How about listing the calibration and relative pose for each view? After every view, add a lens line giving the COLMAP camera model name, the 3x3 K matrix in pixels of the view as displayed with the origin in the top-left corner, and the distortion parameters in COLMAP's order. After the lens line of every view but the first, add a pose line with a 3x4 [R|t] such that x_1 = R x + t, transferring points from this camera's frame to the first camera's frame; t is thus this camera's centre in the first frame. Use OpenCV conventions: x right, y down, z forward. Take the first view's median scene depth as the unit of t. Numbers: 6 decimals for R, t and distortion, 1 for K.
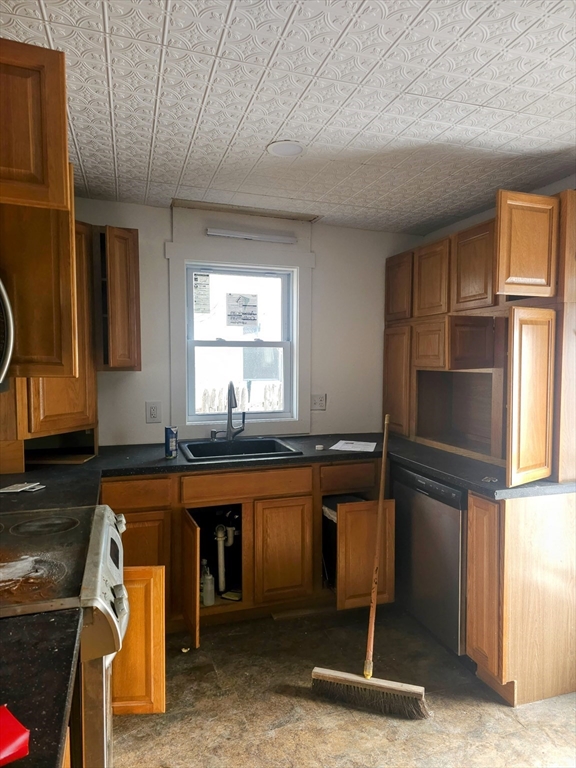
lens RADIAL K [[524.0, 0, 288.0], [0, 524.0, 384.0], [0, 0, 1]] dist [0.180118, -0.130219]
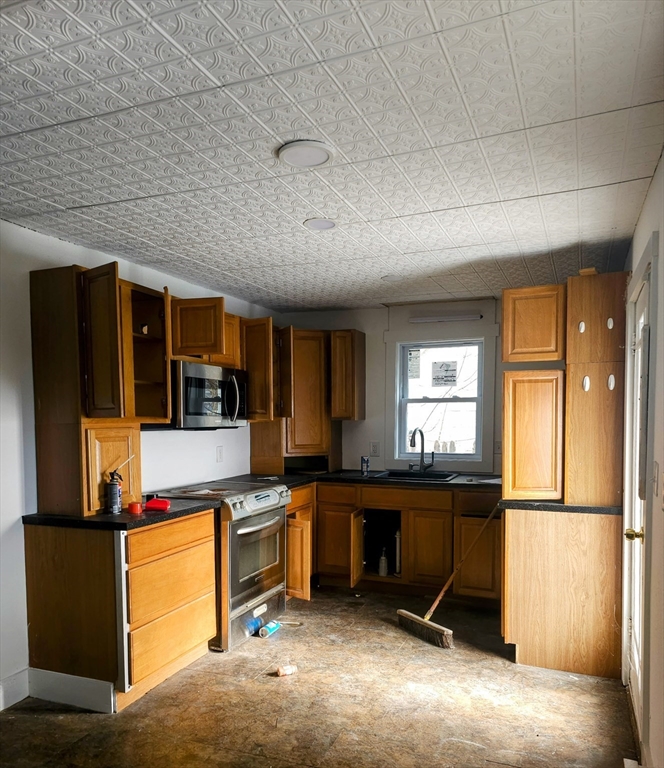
lens RADIAL K [[594.8, 0, 333.1], [0, 594.8, 442.7], [0, 0, 1]] dist [0.279334, -0.001834]
pose [[0.766538, 0.025843, -0.641678, 0.809952], [-0.030973, 0.999515, 0.003254, 0.038564], [0.641451, 0.017380, 0.766967, -0.375082]]
